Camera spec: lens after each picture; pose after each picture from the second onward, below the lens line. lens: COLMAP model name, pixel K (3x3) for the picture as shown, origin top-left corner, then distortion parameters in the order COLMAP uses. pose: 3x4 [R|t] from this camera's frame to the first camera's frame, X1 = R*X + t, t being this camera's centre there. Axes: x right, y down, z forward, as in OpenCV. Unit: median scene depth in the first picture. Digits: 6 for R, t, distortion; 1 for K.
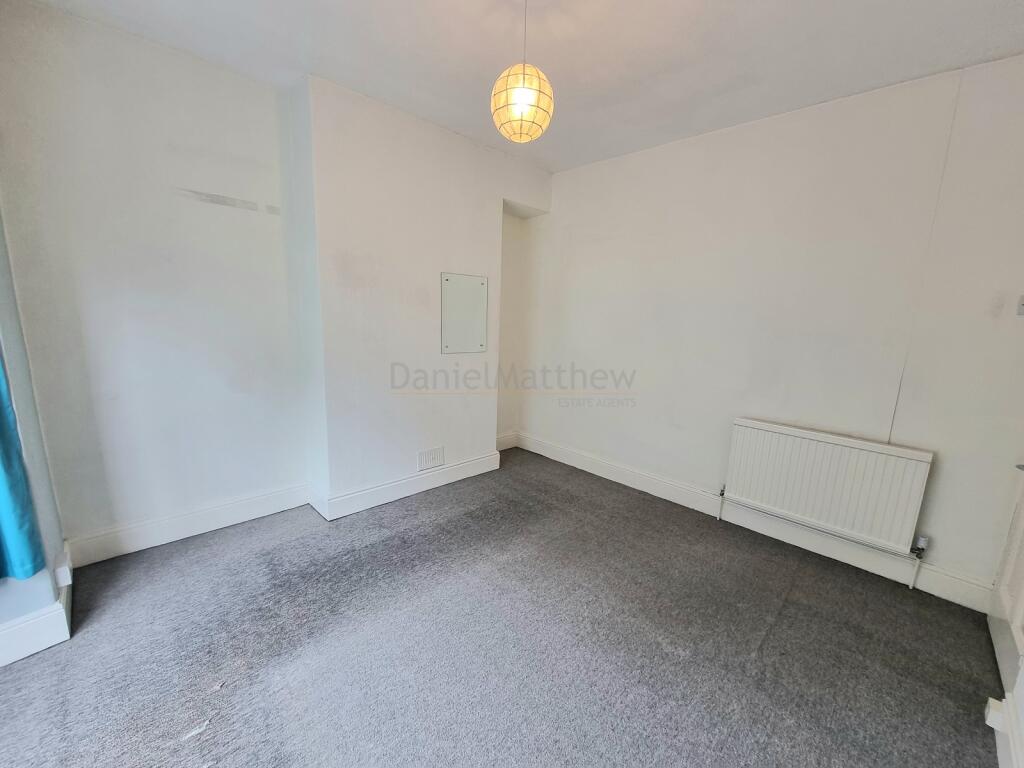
lens RADIAL K [[421.4, 0, 517.5], [0, 421.4, 396.8], [0, 0, 1]] dist [-0.001419, -0.000103]
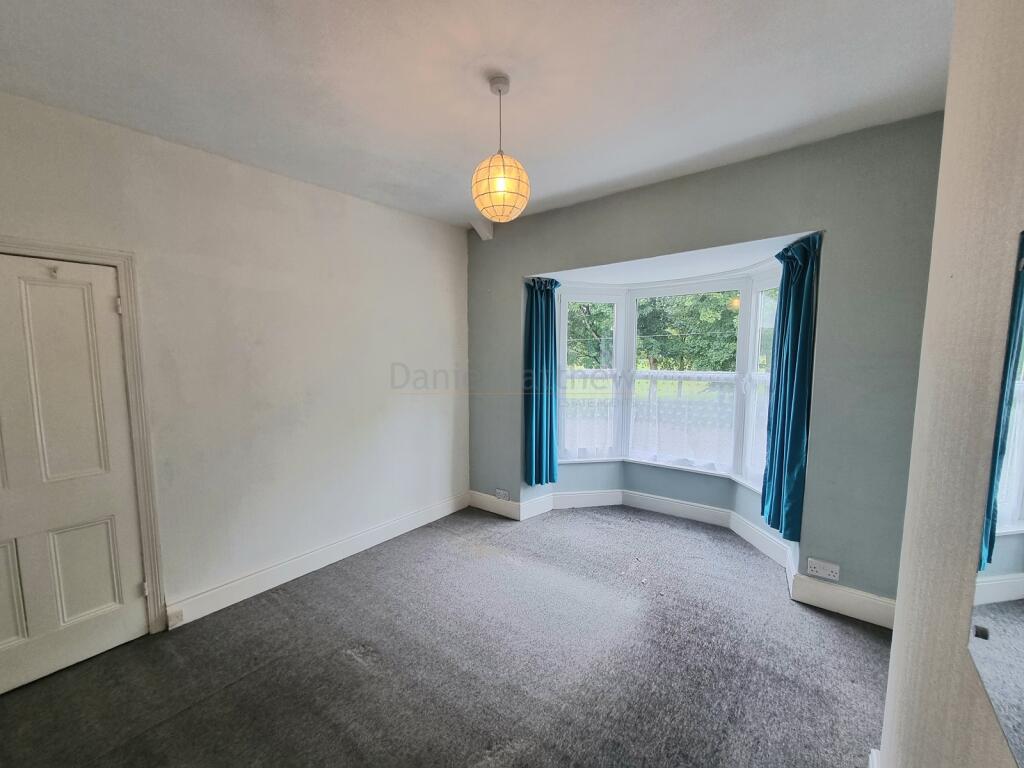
lens RADIAL K [[421.4, 0, 517.5], [0, 421.4, 396.8], [0, 0, 1]] dist [-0.001419, -0.000103]
pose [[-0.991442, -0.018411, -0.129245, 0.068822], [-0.054848, 0.957137, 0.284394, -0.347912], [0.118469, 0.289049, -0.949956, 1.531006]]
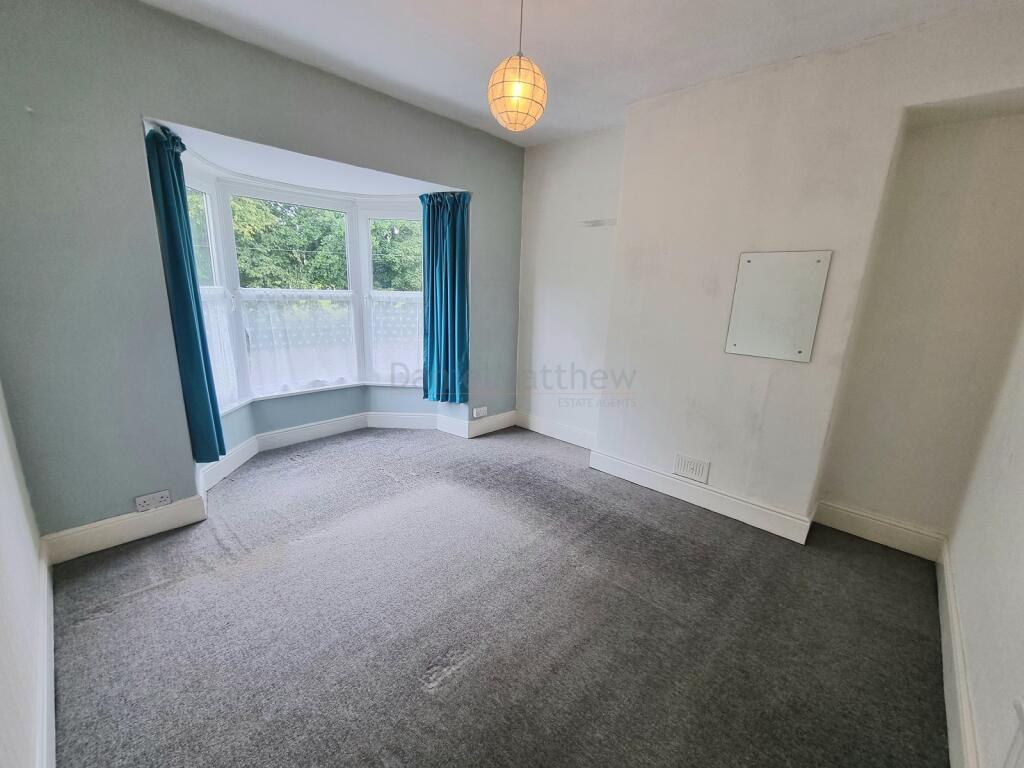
lens RADIAL K [[421.4, 0, 517.5], [0, 421.4, 396.8], [0, 0, 1]] dist [-0.001419, -0.000103]
pose [[0.034554, 0.212866, -0.976470, 0.856616], [-0.226376, 0.953326, 0.199810, -0.125804], [0.973427, 0.214145, 0.081129, 0.753251]]
